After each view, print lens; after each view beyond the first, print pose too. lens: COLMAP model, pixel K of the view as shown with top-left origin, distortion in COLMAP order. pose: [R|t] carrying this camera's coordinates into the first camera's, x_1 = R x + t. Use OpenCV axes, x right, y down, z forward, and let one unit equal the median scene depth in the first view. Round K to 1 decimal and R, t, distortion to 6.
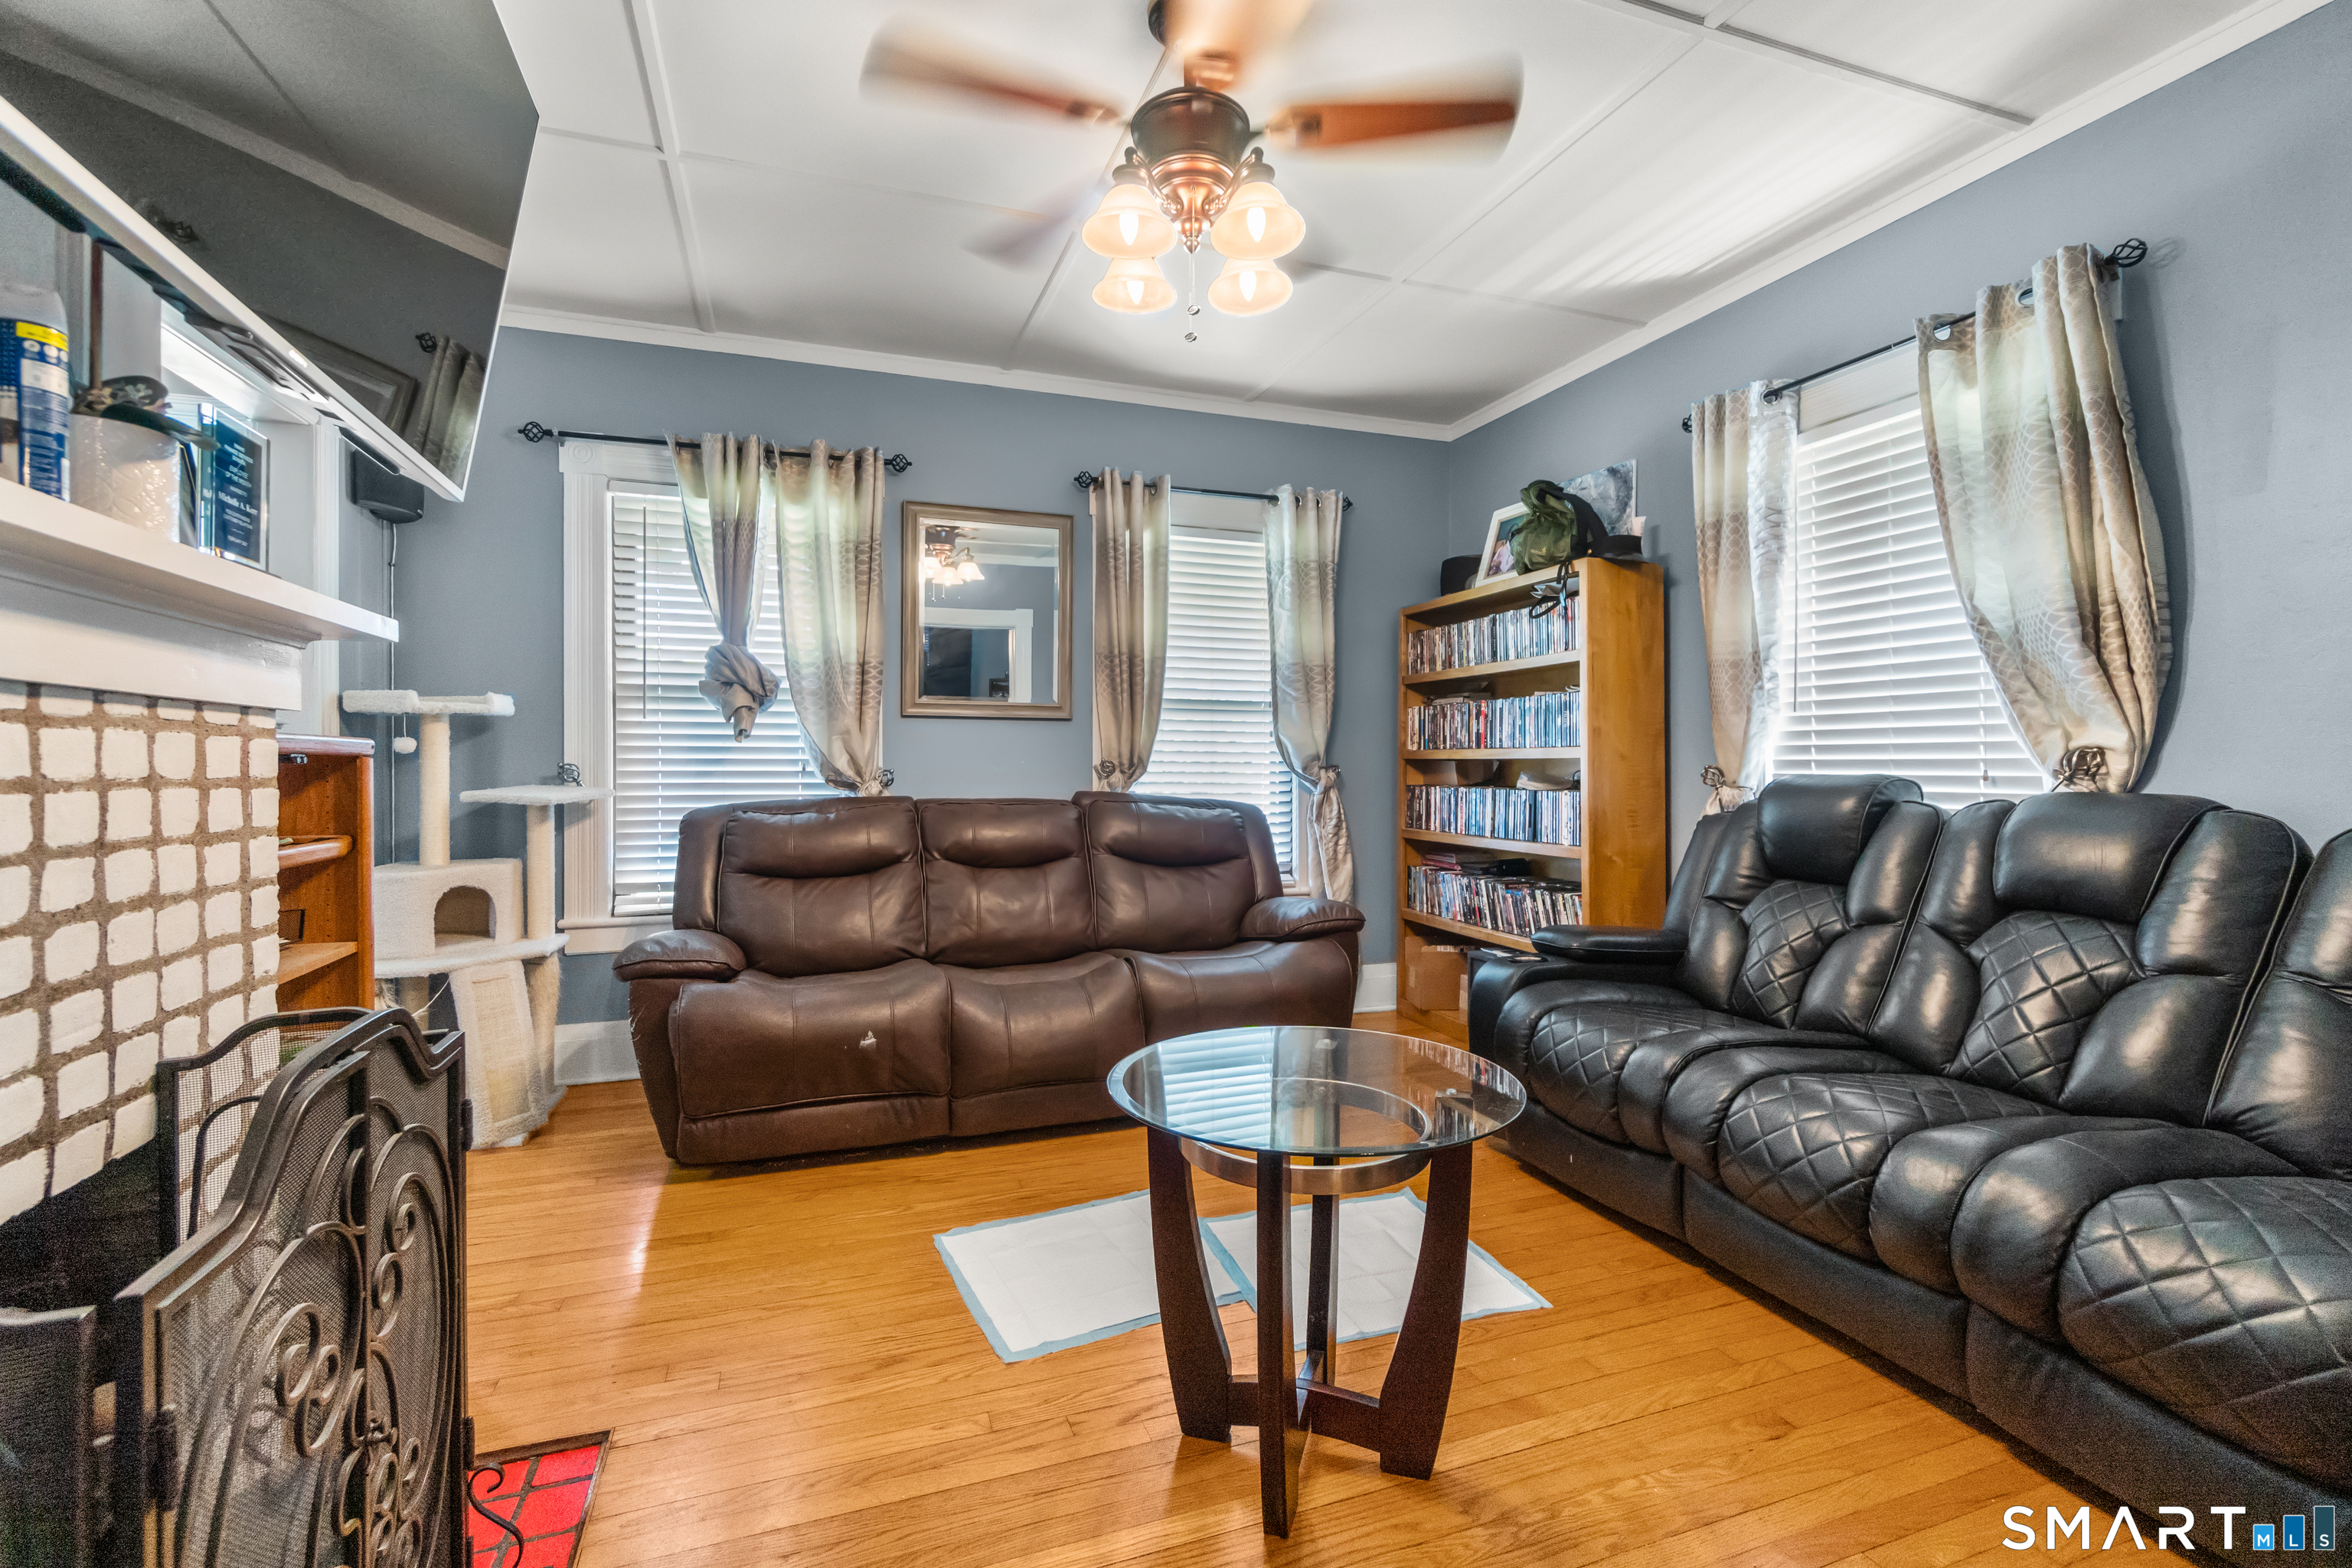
lens RADIAL K [[1039.3, 0, 1166.9], [0, 1039.3, 757.8], [0, 0, 1]] dist [0.000874, 0.000213]
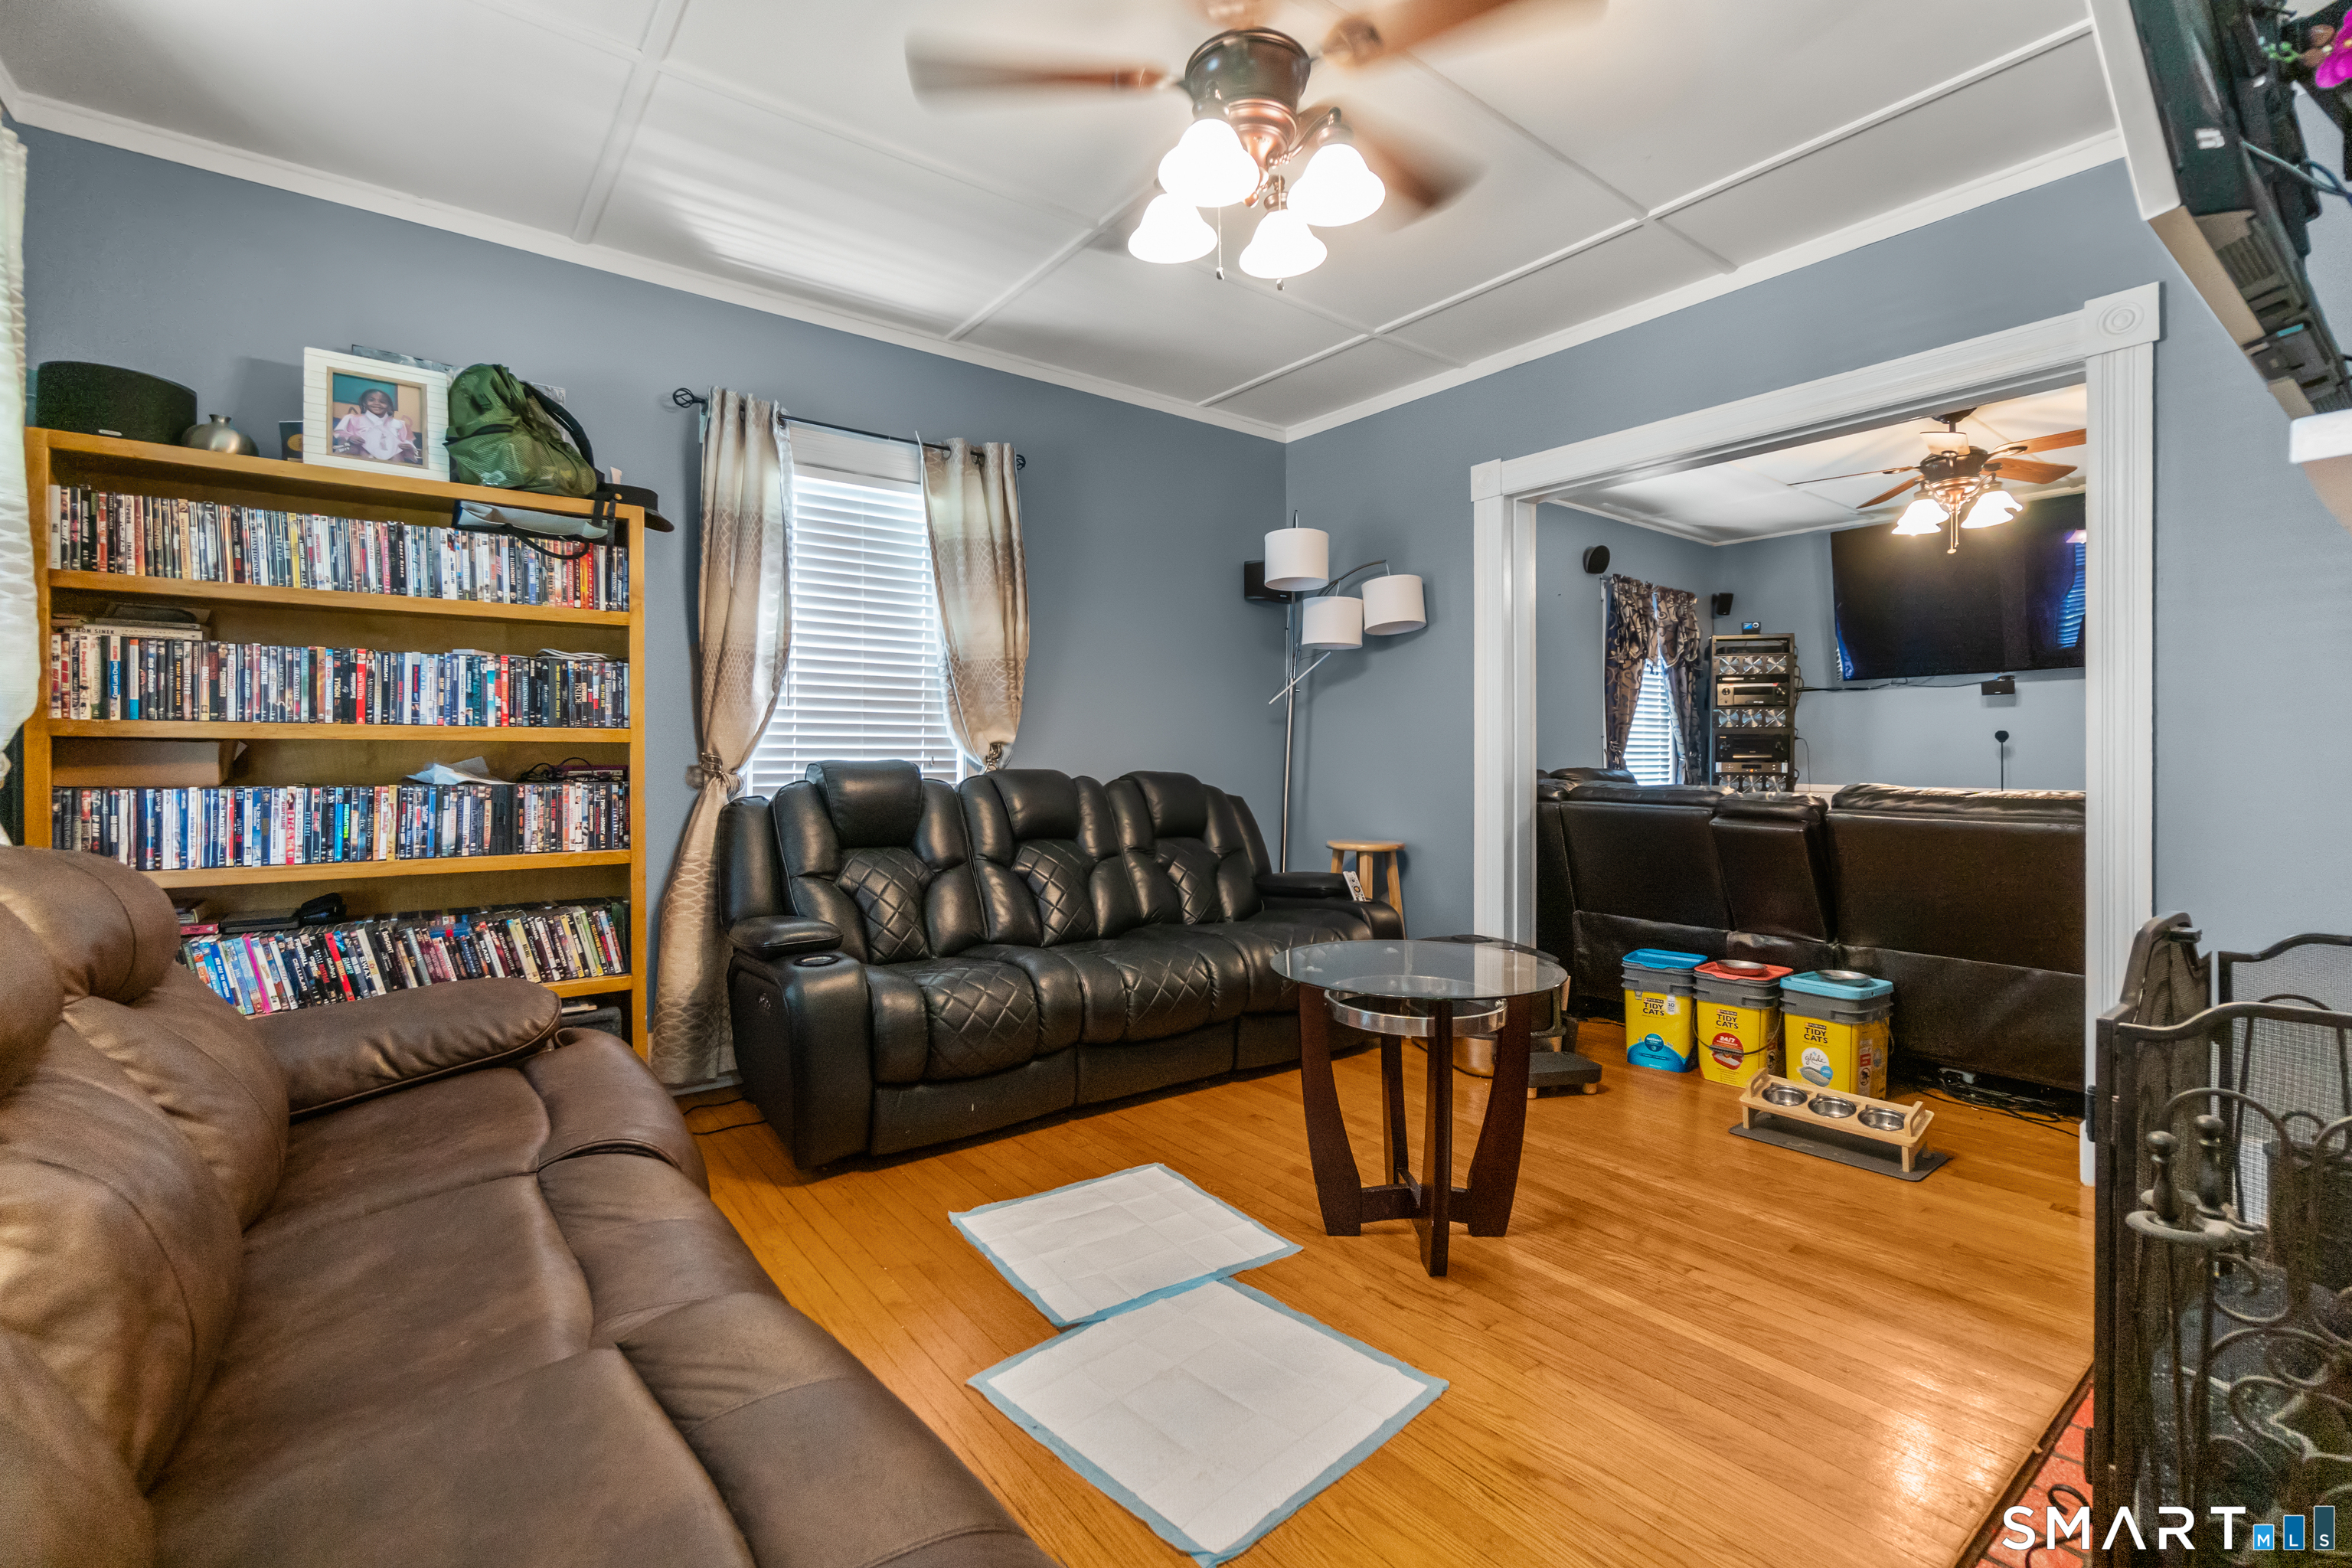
lens RADIAL K [[1039.3, 0, 1166.9], [0, 1039.3, 757.8], [0, 0, 1]] dist [0.000874, 0.000213]
pose [[-0.297431, 0.004393, 0.954733, -0.473299], [-0.004617, 0.999971, -0.006040, 0.013658], [-0.954732, -0.006205, -0.297403, 0.740918]]
